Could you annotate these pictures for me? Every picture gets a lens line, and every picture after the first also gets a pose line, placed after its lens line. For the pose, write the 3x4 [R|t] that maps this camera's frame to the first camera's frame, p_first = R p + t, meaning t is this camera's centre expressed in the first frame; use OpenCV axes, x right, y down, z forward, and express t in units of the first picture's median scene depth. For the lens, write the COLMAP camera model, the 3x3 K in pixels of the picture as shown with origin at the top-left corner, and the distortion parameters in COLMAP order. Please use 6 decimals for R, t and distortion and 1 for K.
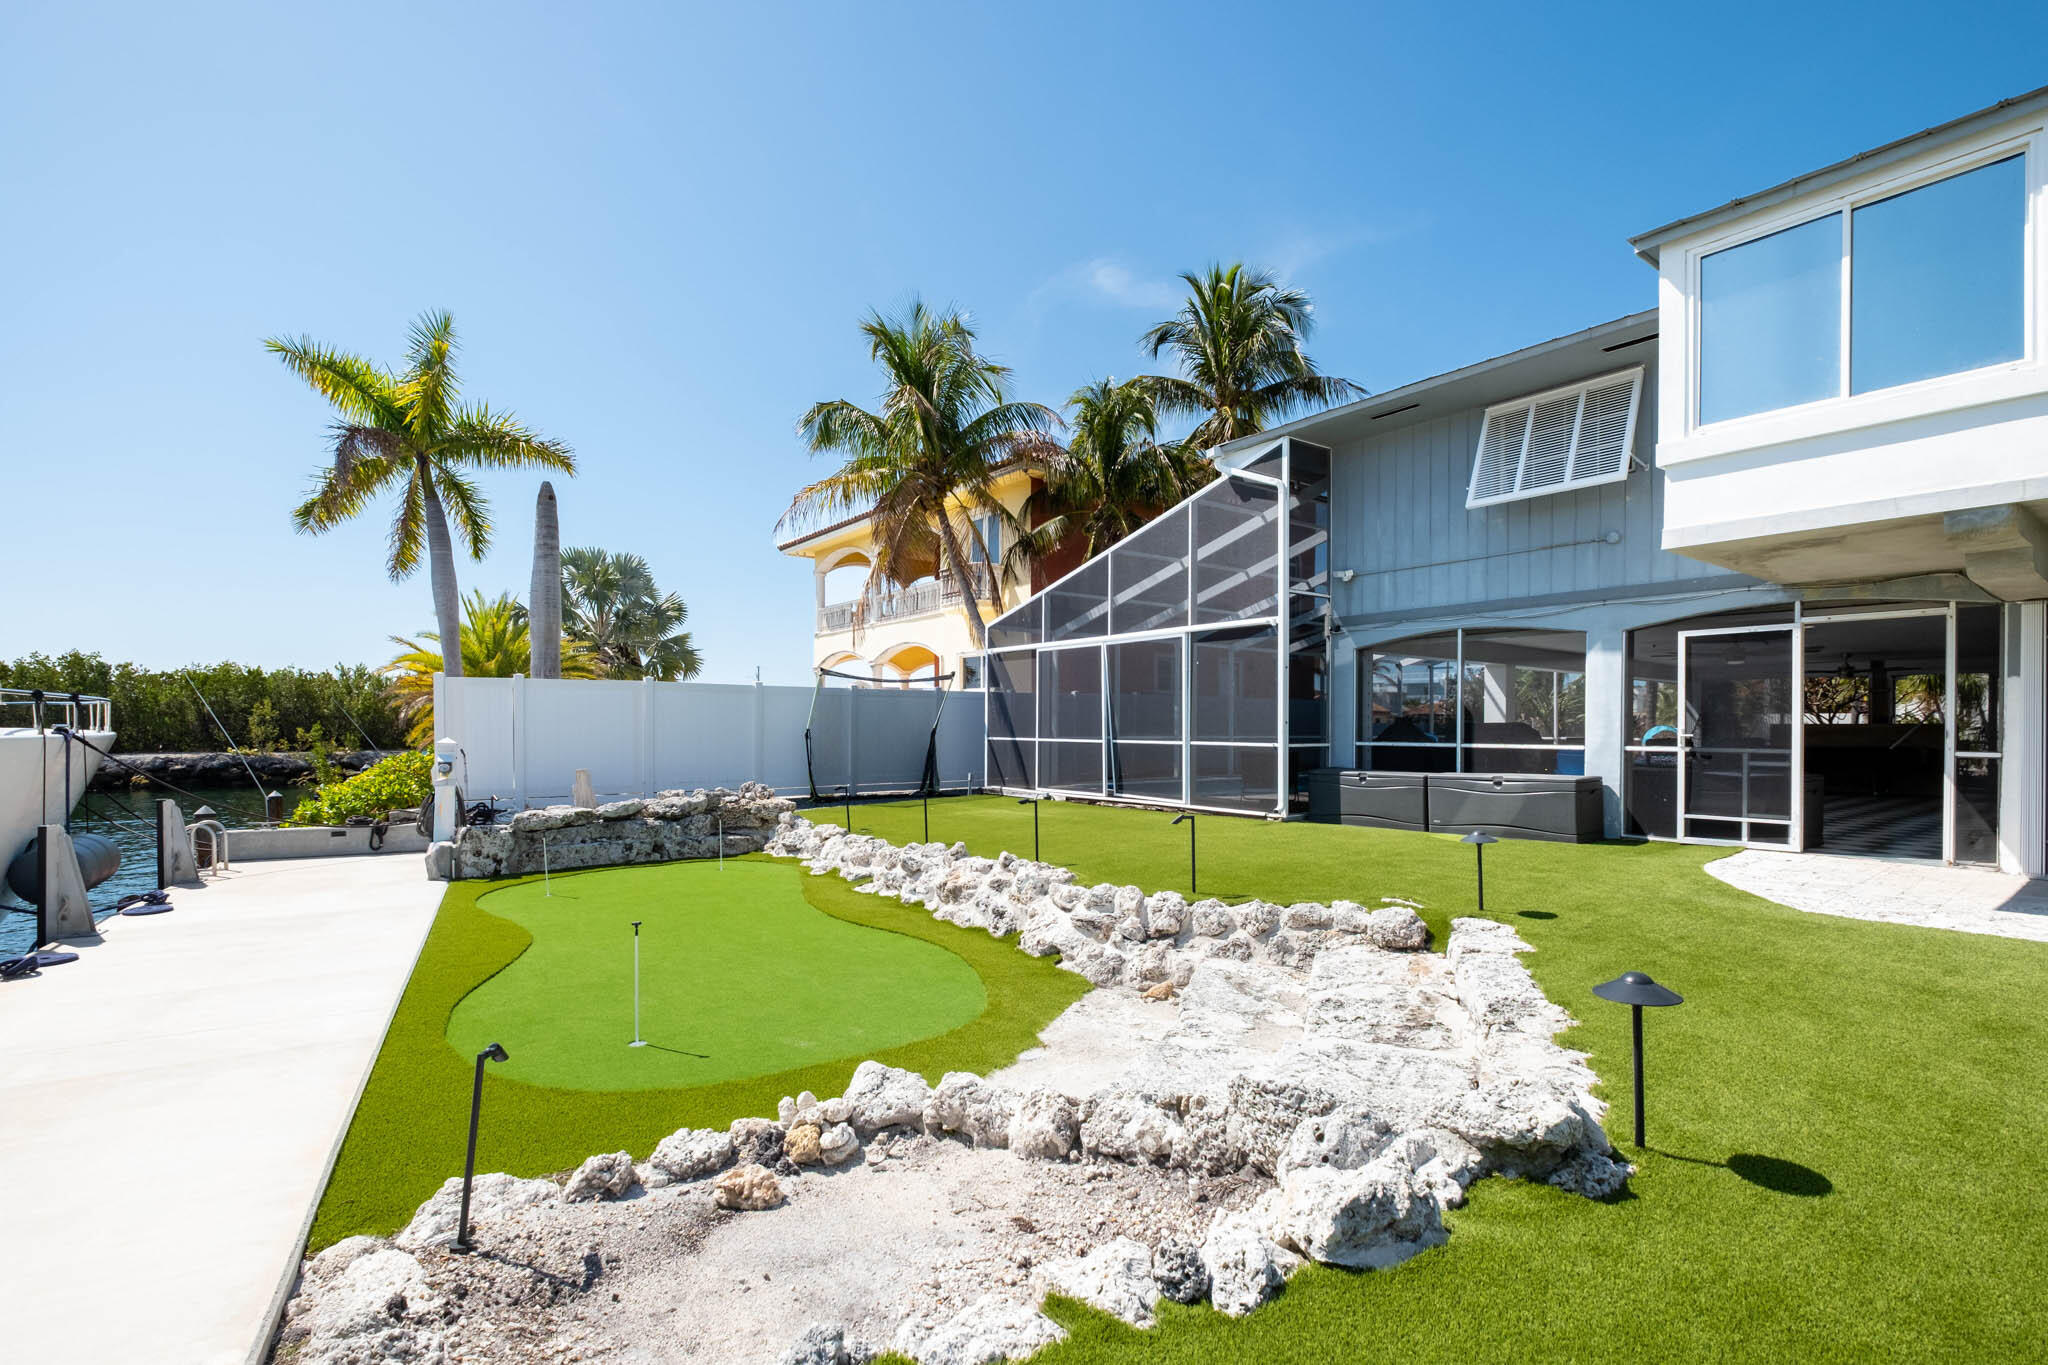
lens RADIAL K [[883.7, 0, 1001.5], [0, 883.7, 736.3], [0, 0, 1]] dist [-0.007097, -0.003099]
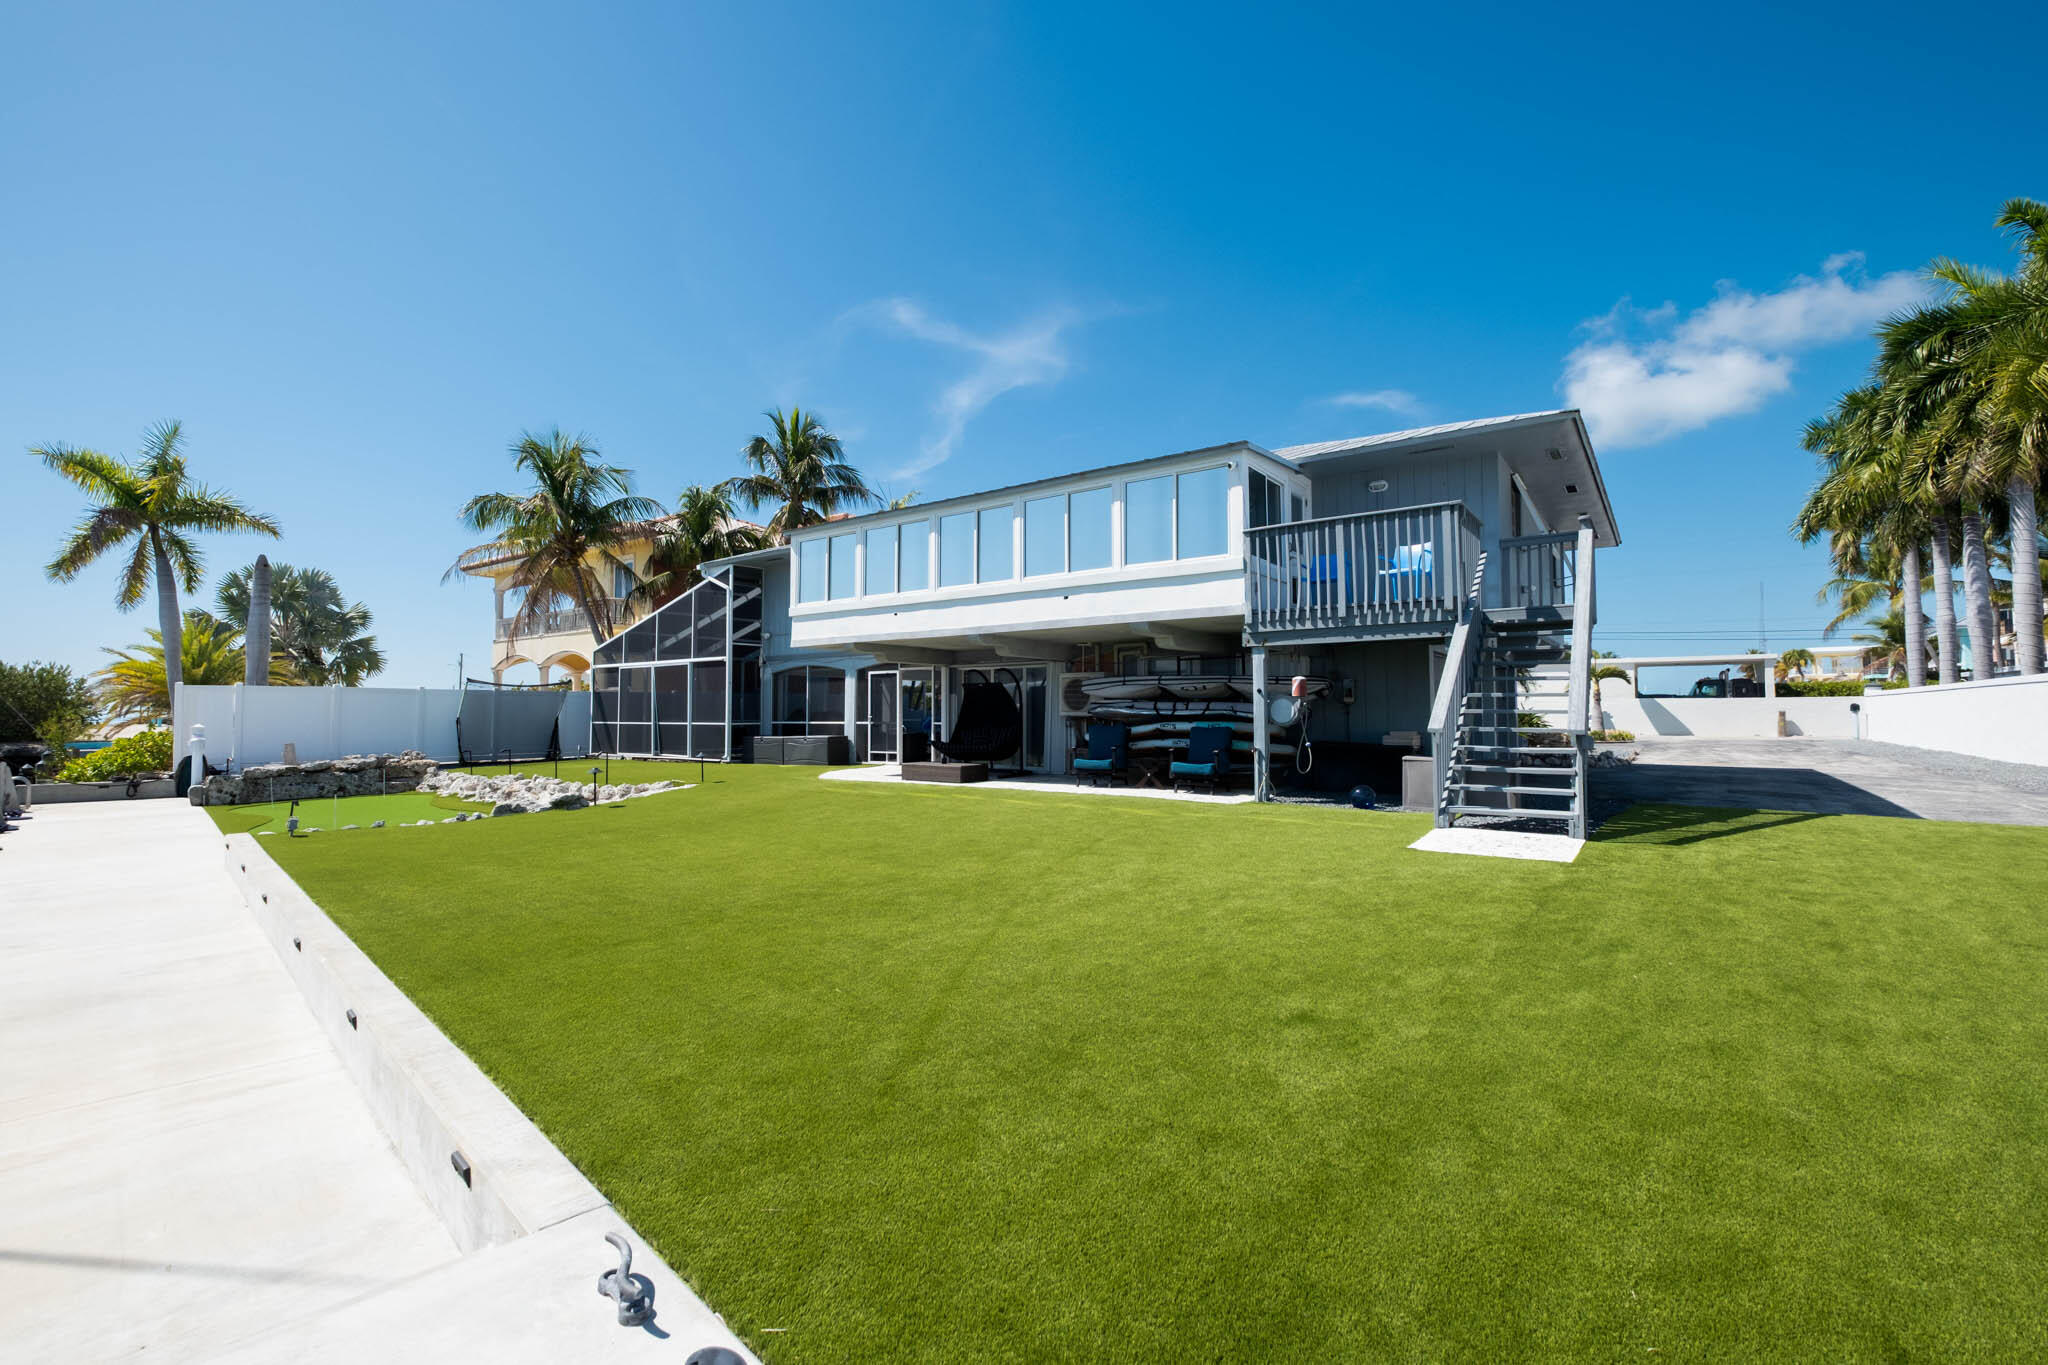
lens RADIAL K [[883.7, 0, 1030.9], [0, 883.7, 669.2], [0, 0, 1]] dist [-0.007097, -0.003099]
pose [[0.955644, 0.008429, 0.294404, 0.282946], [0.009426, 0.998203, -0.059178, 0.008351], [-0.294374, 0.059328, 0.953847, -0.761095]]
